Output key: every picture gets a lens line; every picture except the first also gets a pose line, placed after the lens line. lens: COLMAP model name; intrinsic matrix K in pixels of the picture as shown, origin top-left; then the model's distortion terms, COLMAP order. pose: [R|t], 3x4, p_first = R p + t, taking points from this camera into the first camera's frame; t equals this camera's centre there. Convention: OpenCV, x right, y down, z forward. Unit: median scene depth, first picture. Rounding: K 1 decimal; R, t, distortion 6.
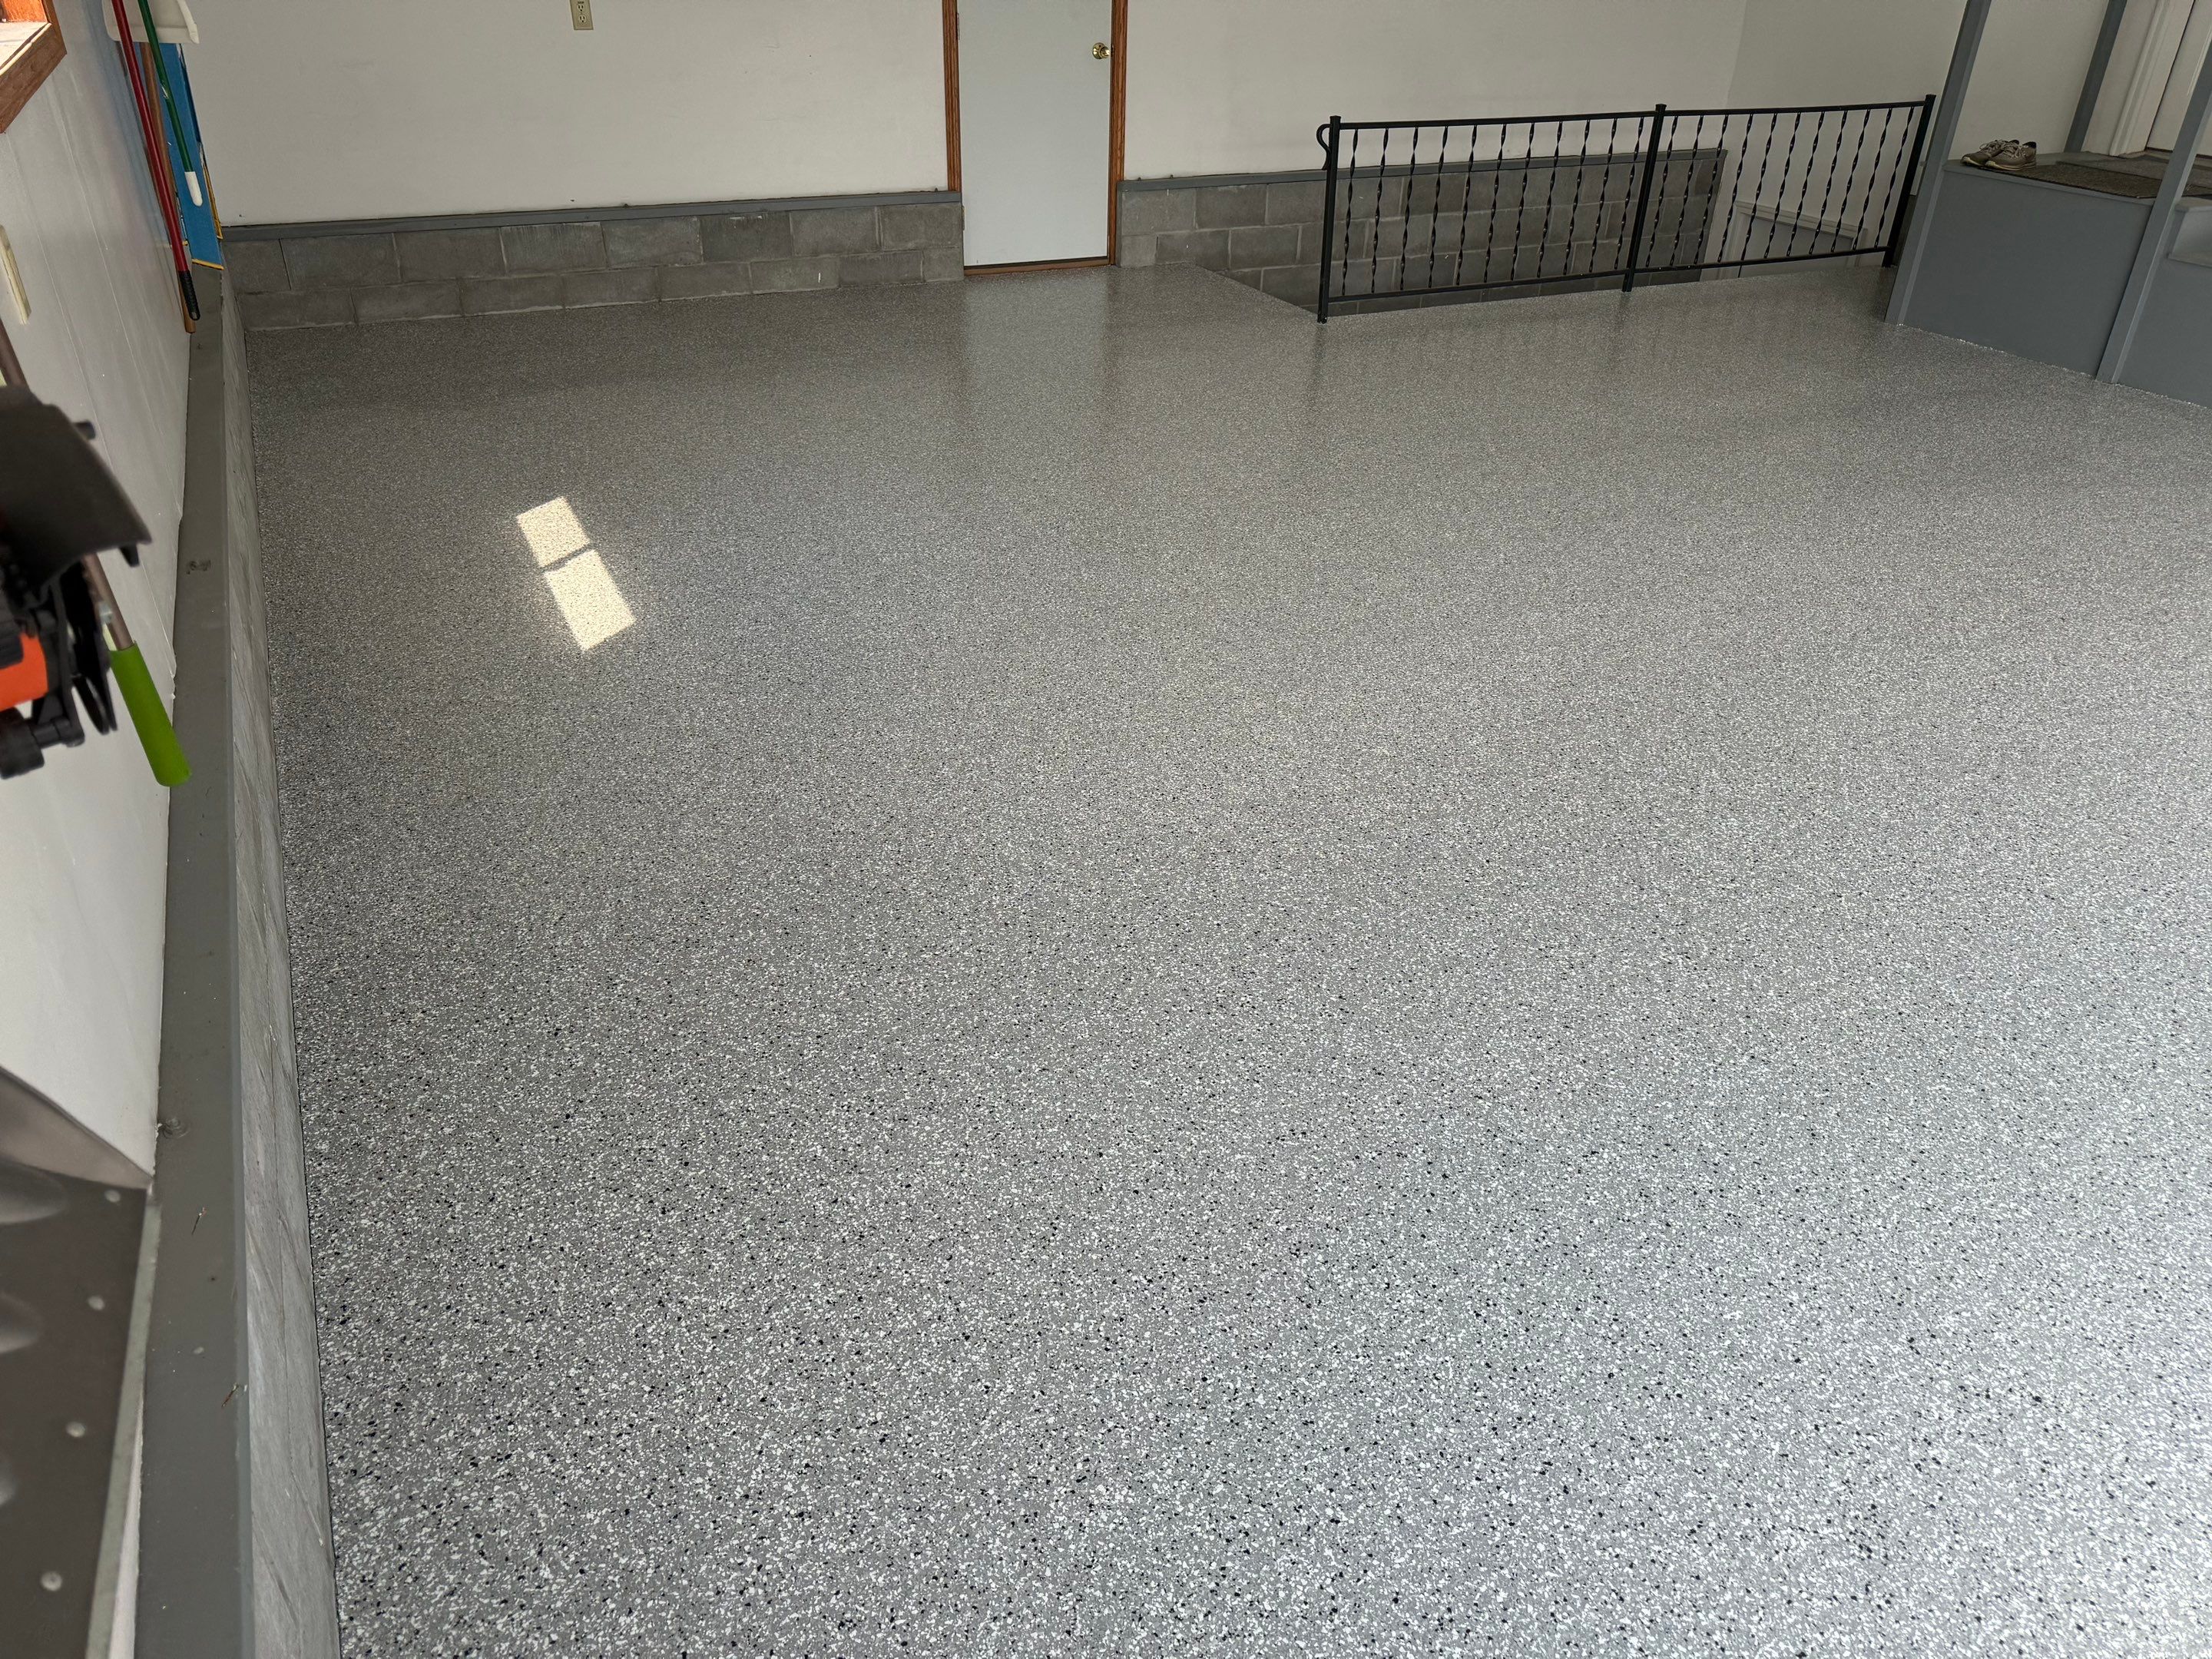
lens RADIAL K [[1571.1, 0, 1119.2], [0, 1571.1, 836.6], [0, 0, 1]] dist [0.032656, -0.032484]
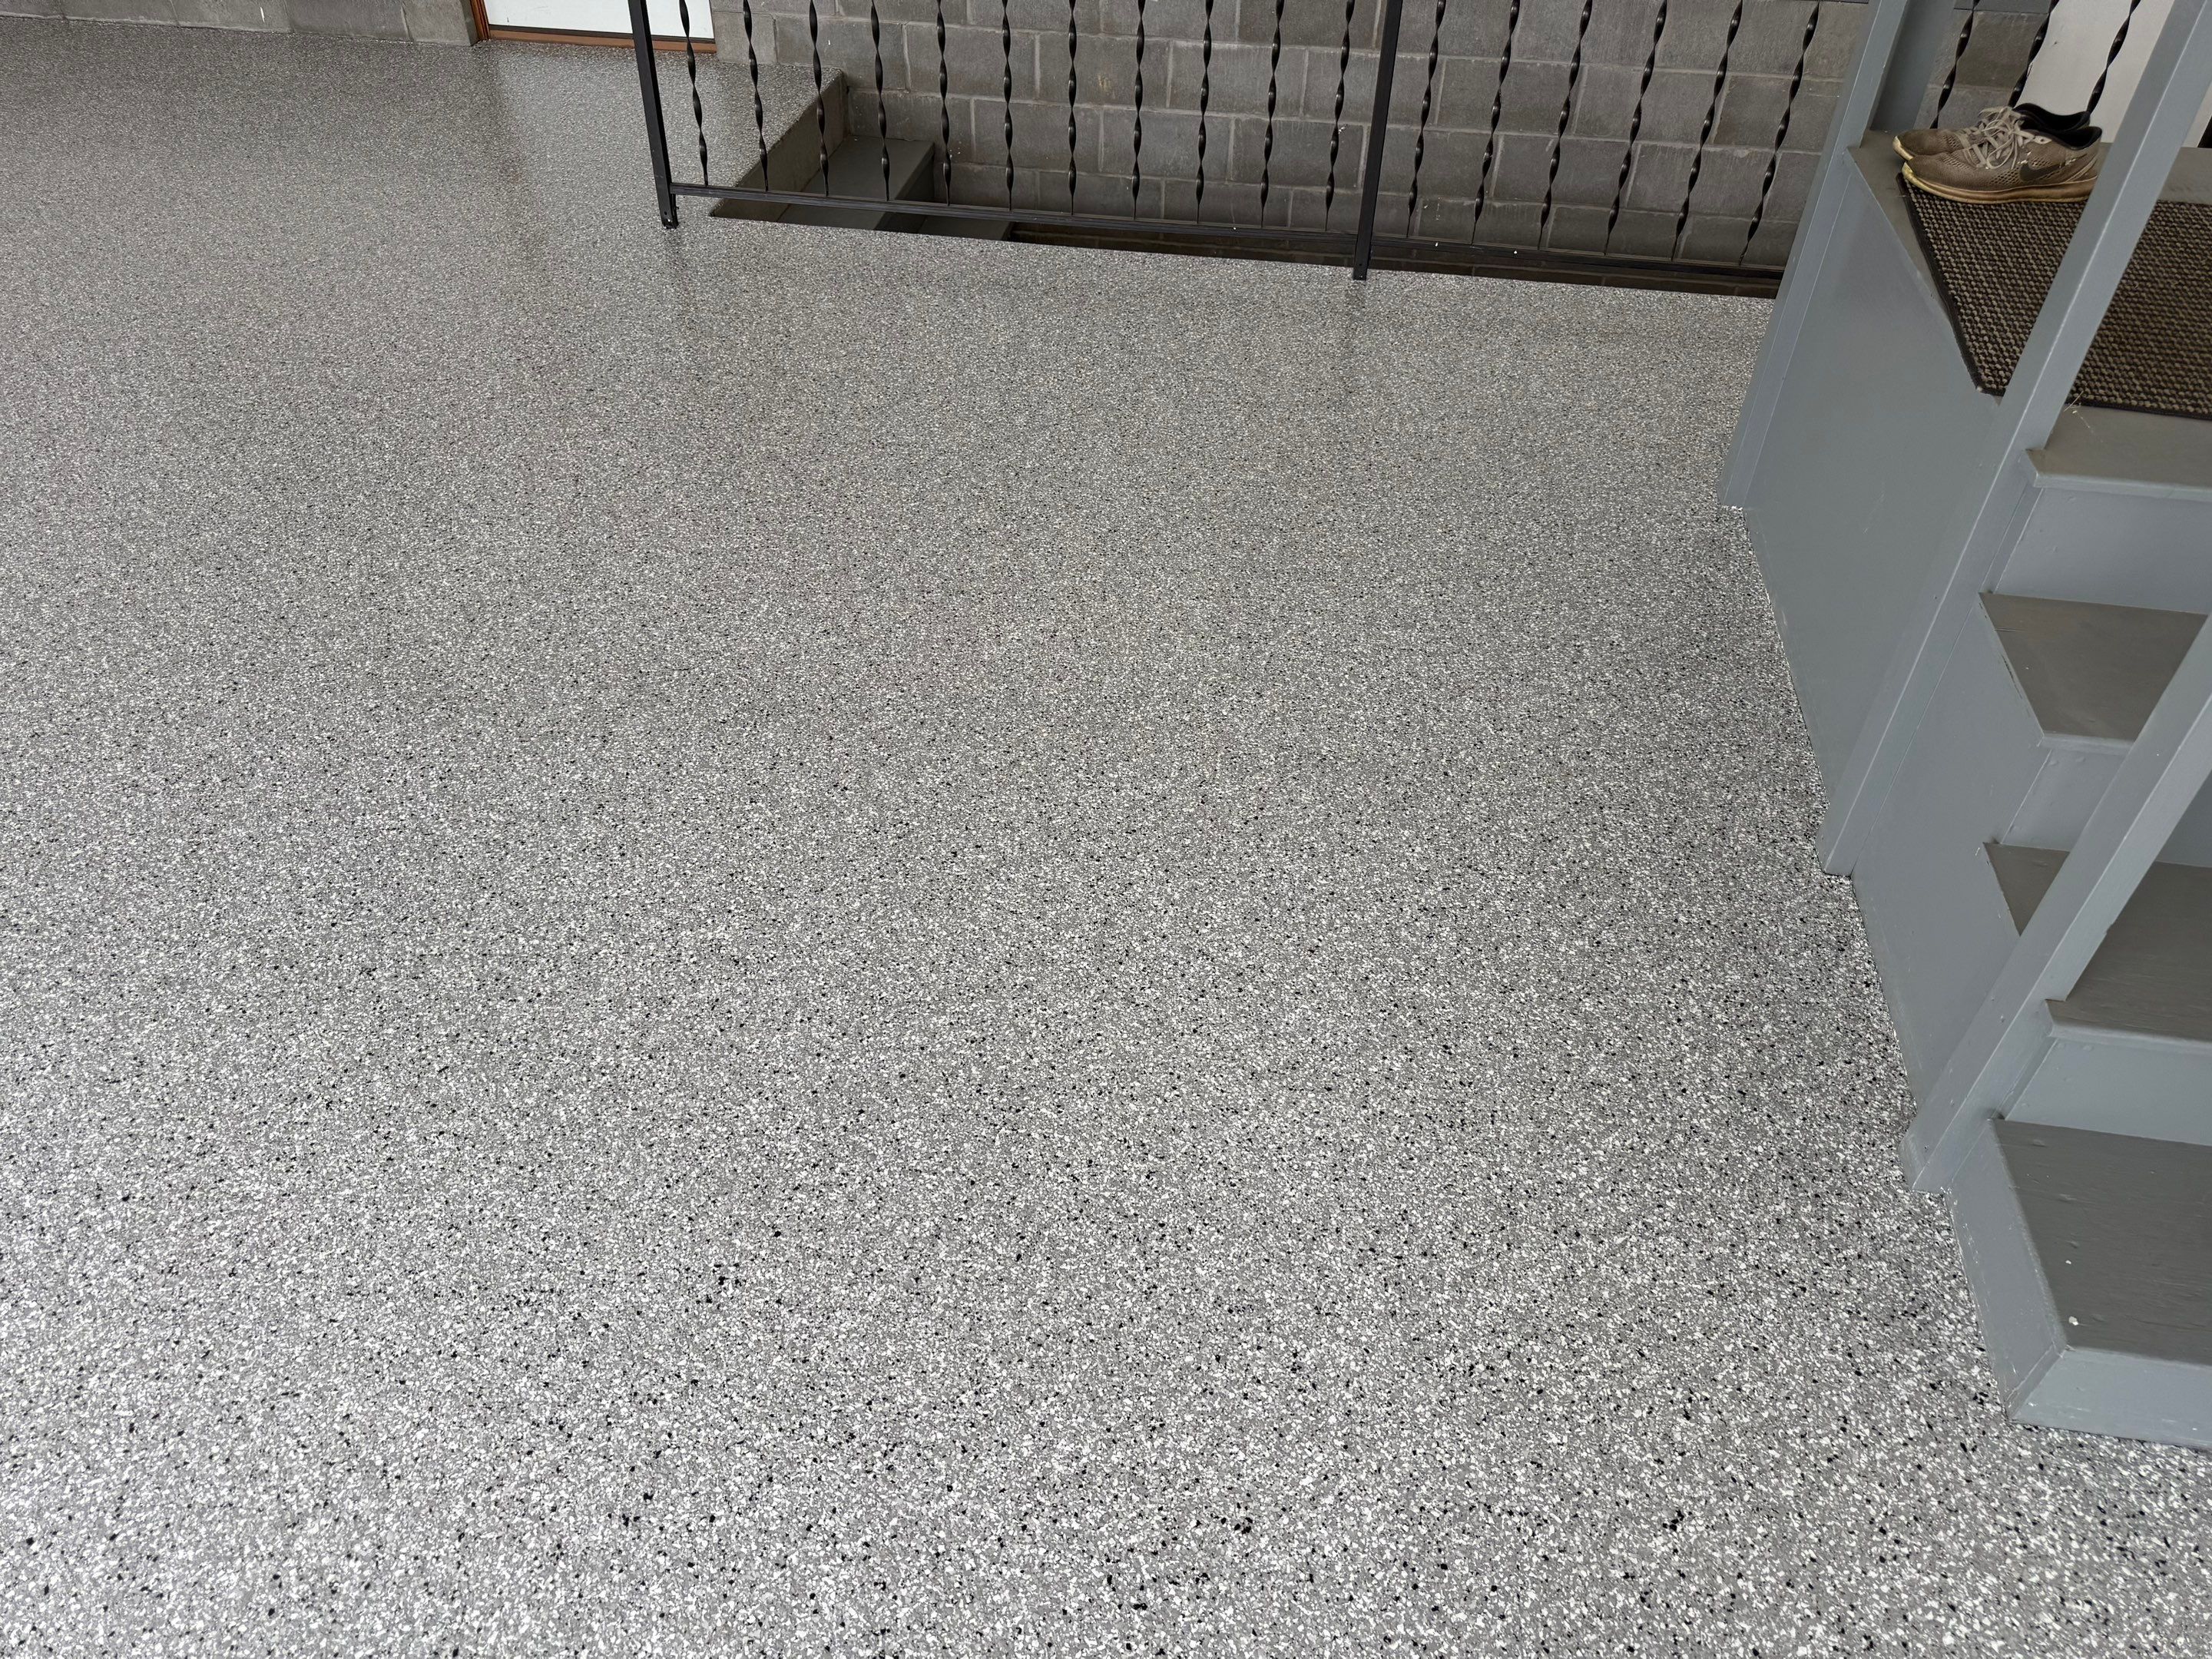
lens RADIAL K [[1571.1, 0, 1100.6], [0, 1571.1, 839.9], [0, 0, 1]] dist [0.032656, -0.032484]
pose [[0.820793, 0.373034, -0.432602, 0.572467], [-0.290147, 0.924613, 0.246790, -0.296454], [0.492051, -0.077045, 0.867151, 0.537535]]
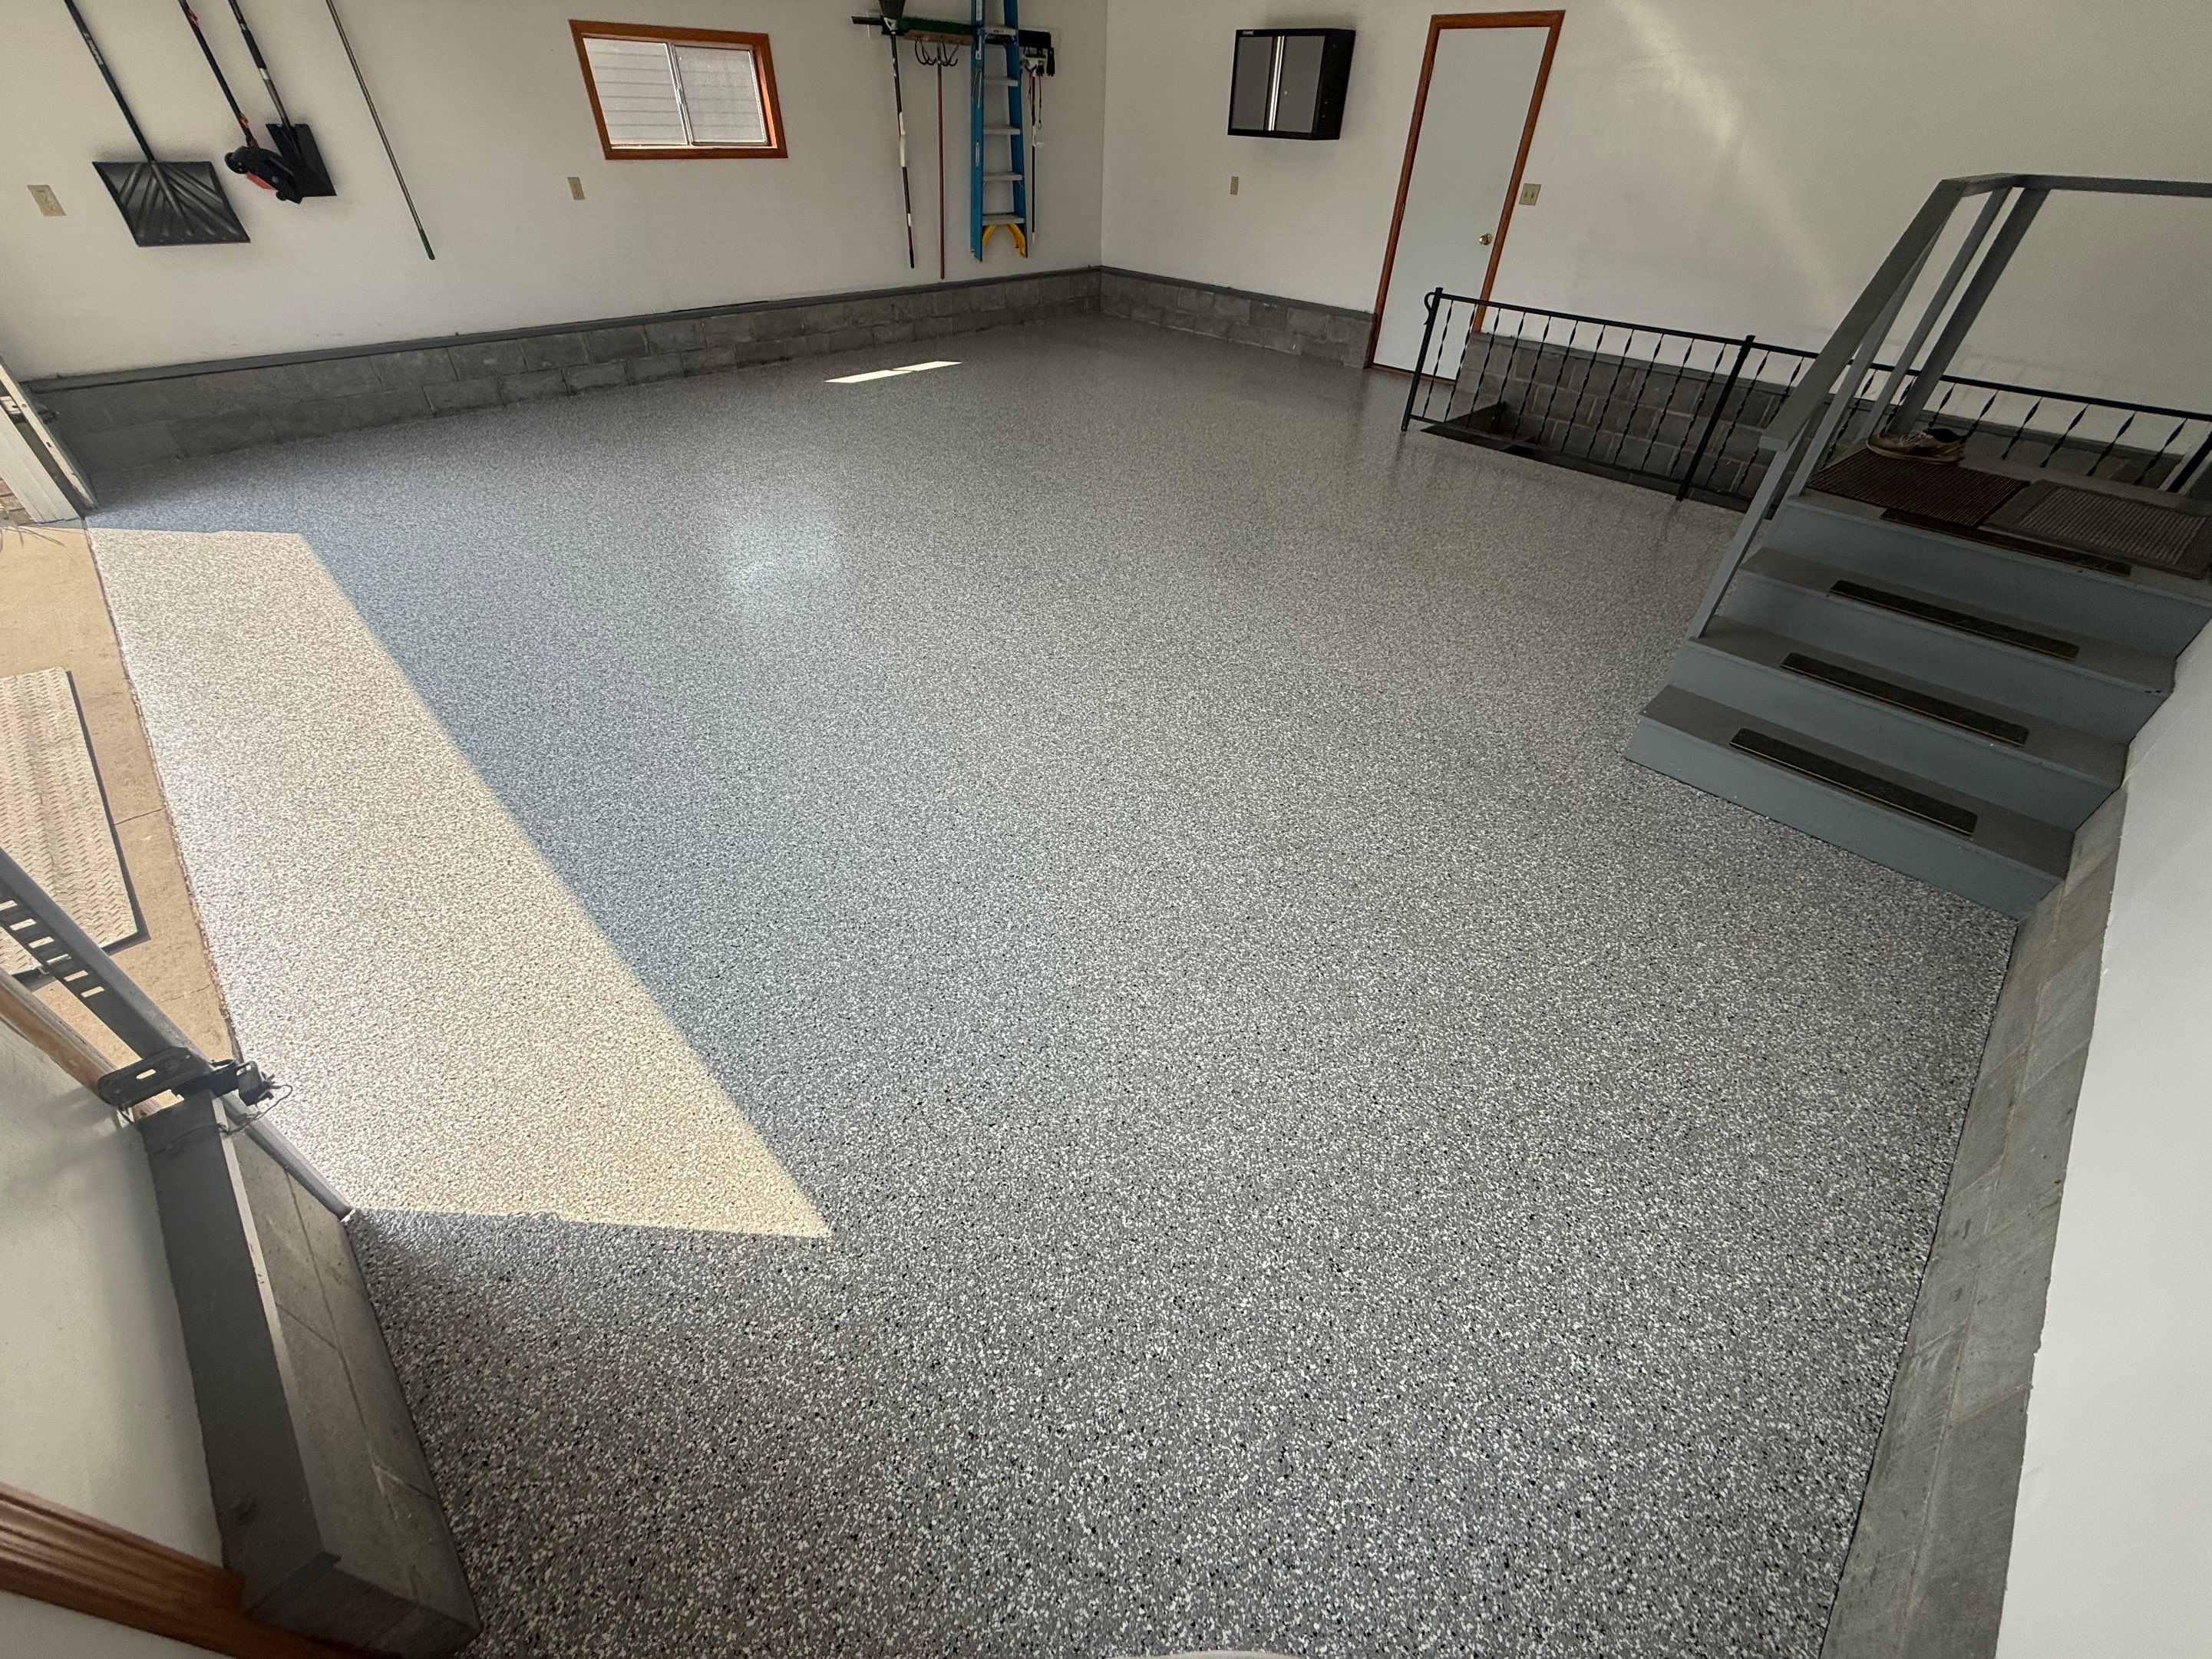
lens RADIAL K [[882.5, 0, 1098.6], [0, 882.5, 833.0], [0, 0, 1]] dist [0.001055, -0.000728]
pose [[0.317185, 0.594040, -0.739263, 0.864375], [-0.503978, 0.765916, 0.399223, -0.213007], [0.803368, 0.245945, 0.542321, 0.383391]]
